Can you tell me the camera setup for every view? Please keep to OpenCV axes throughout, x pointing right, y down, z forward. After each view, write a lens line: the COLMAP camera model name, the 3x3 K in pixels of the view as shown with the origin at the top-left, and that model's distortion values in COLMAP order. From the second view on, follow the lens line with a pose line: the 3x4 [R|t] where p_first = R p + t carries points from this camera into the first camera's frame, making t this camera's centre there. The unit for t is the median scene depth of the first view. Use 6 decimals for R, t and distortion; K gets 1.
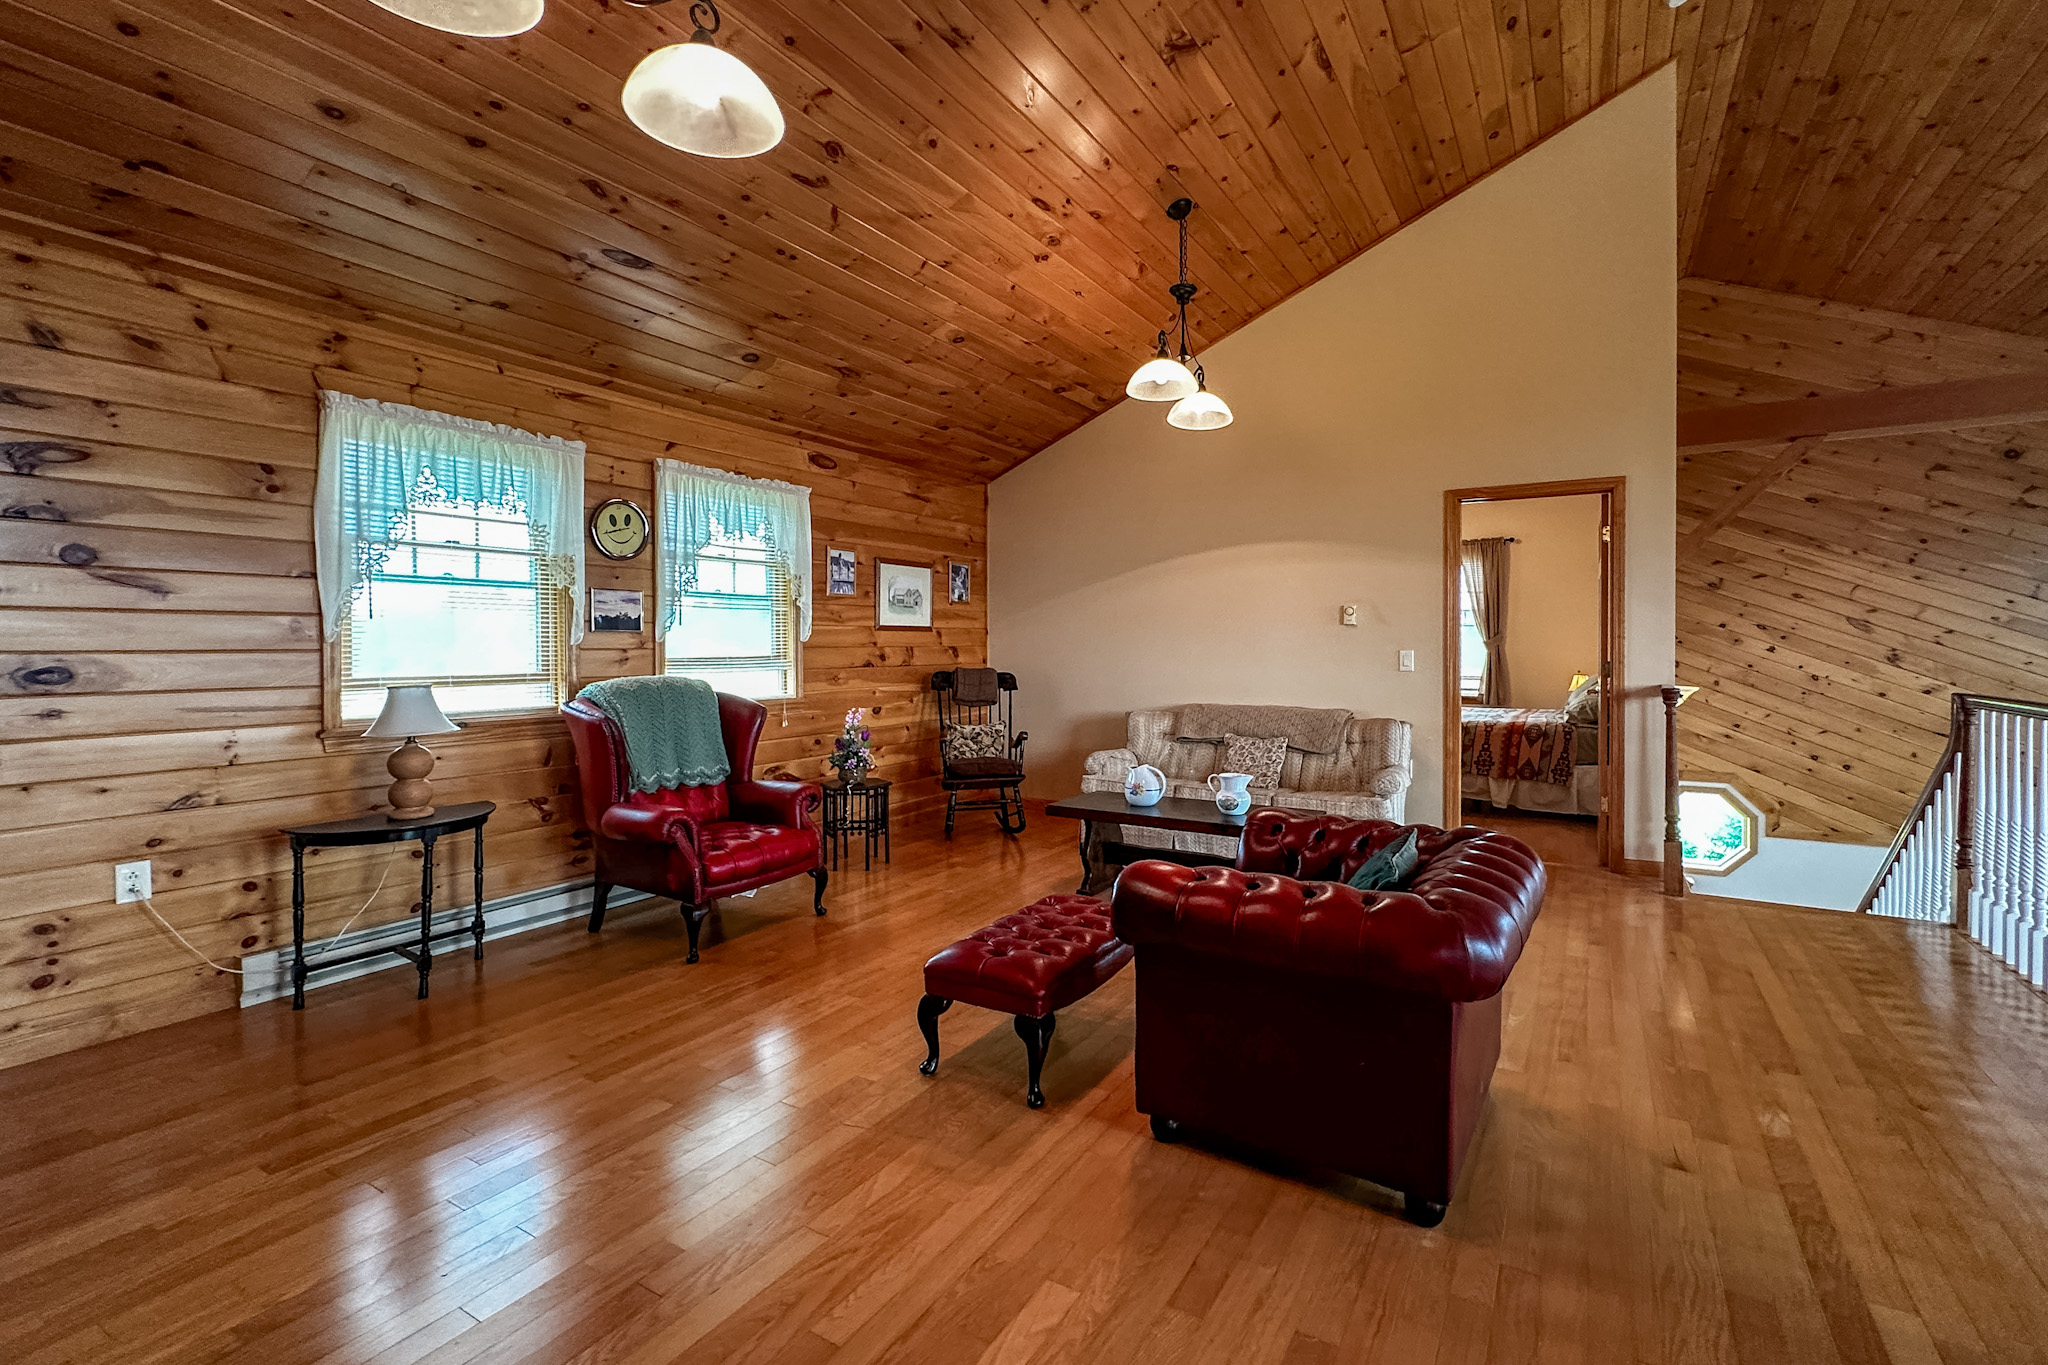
lens RADIAL K [[875.8, 0, 1063.0], [0, 875.8, 648.2], [0, 0, 1]] dist [-0.002749, 0.000086]
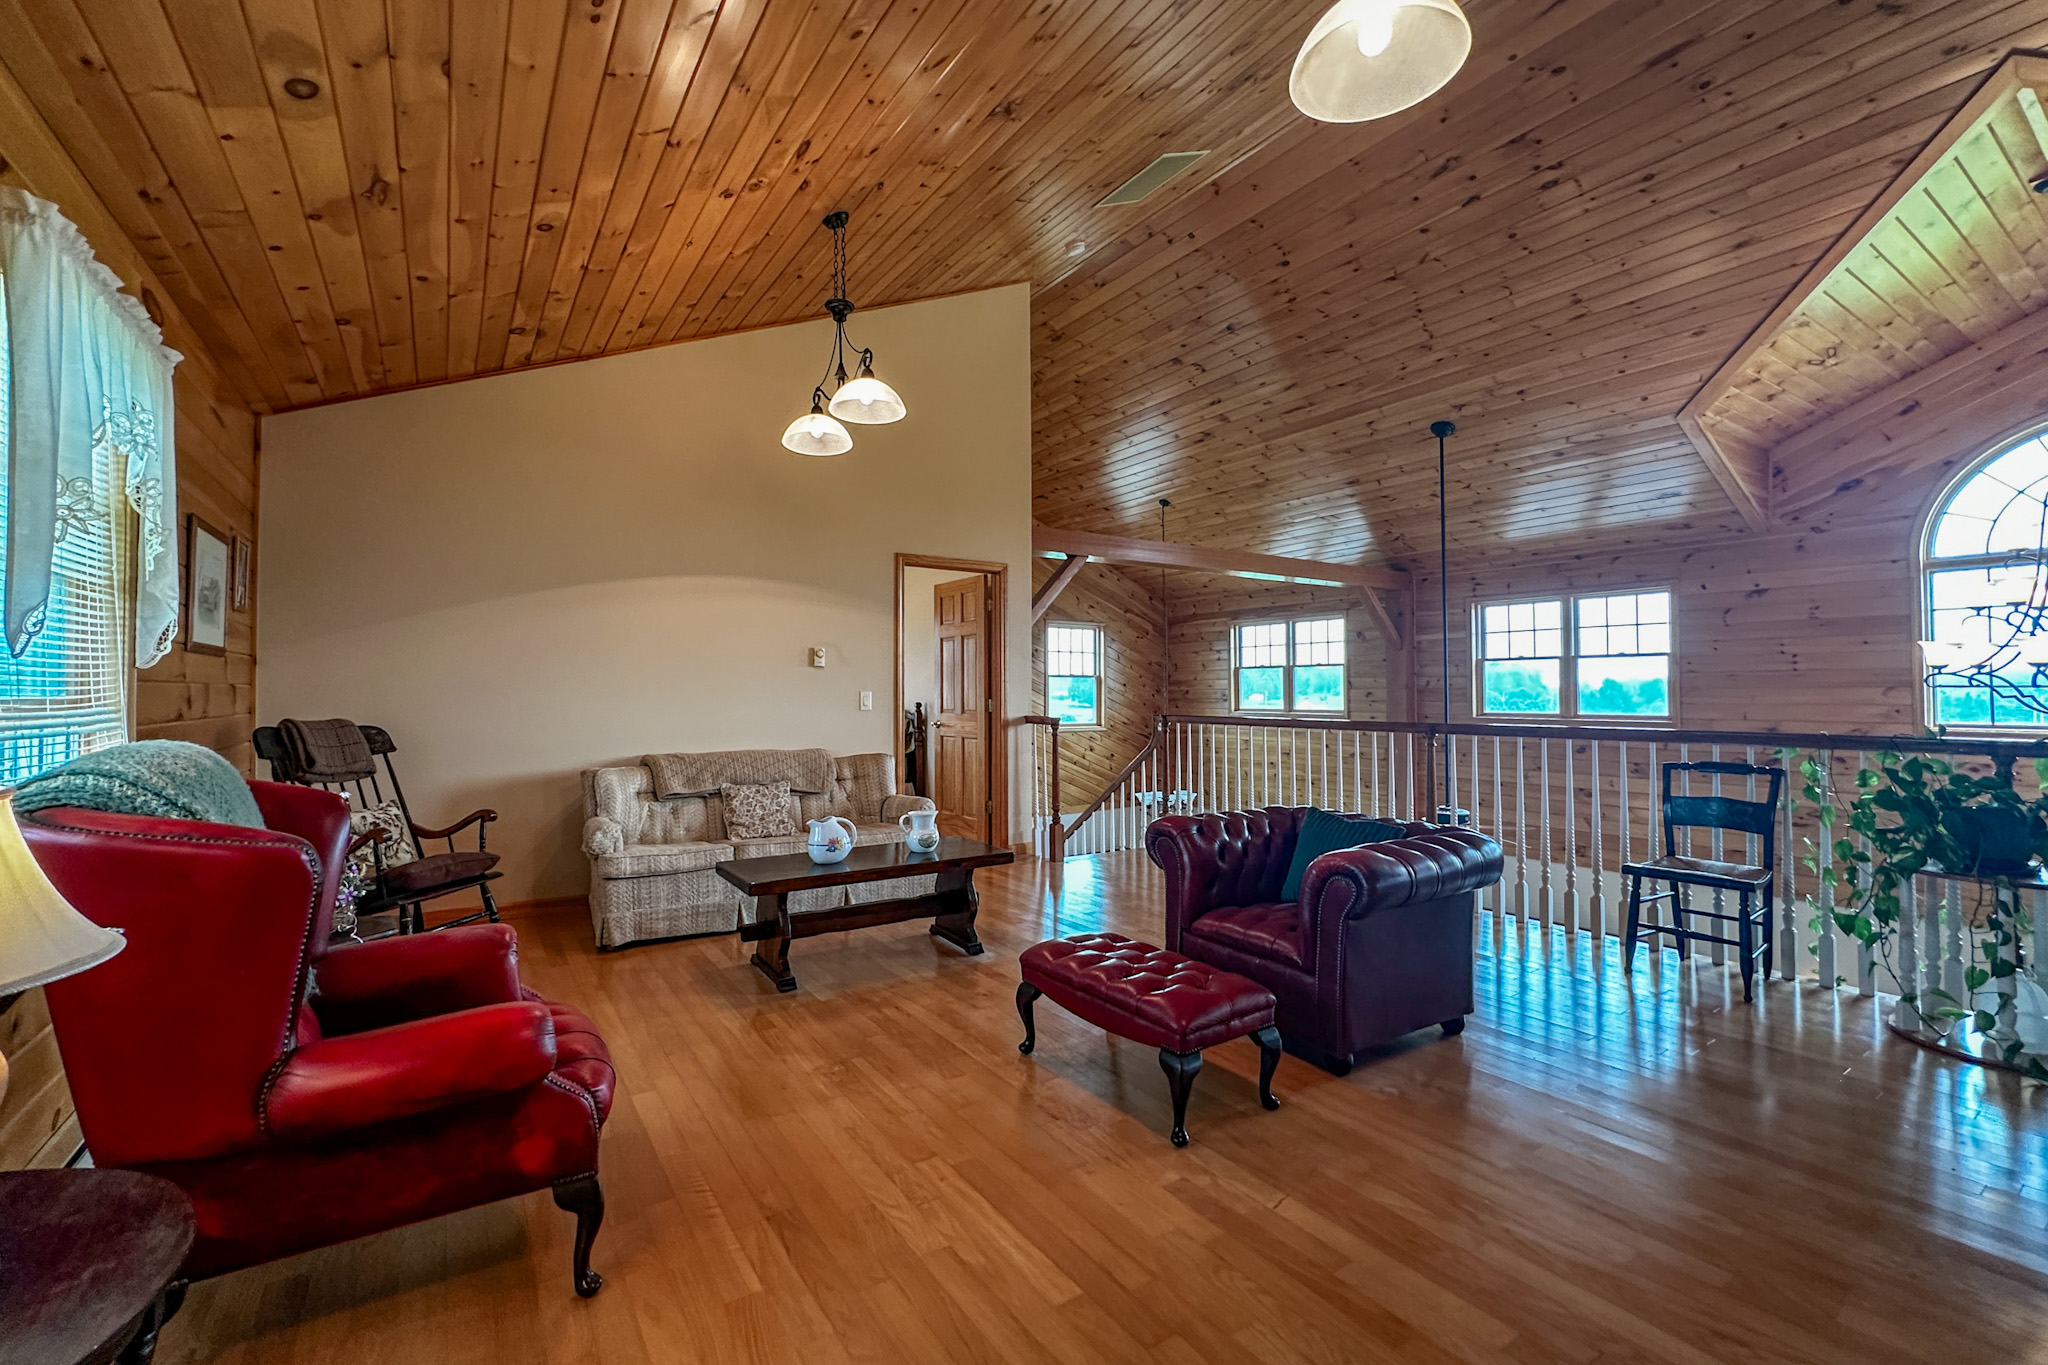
lens RADIAL K [[875.8, 0, 990.6], [0, 875.8, 672.2], [0, 0, 1]] dist [-0.002749, 0.000086]
pose [[0.439044, 0.020516, 0.898231, -0.528419], [0.003268, 0.999696, -0.024431, 0.006126], [-0.898460, 0.013661, 0.438843, 0.376924]]
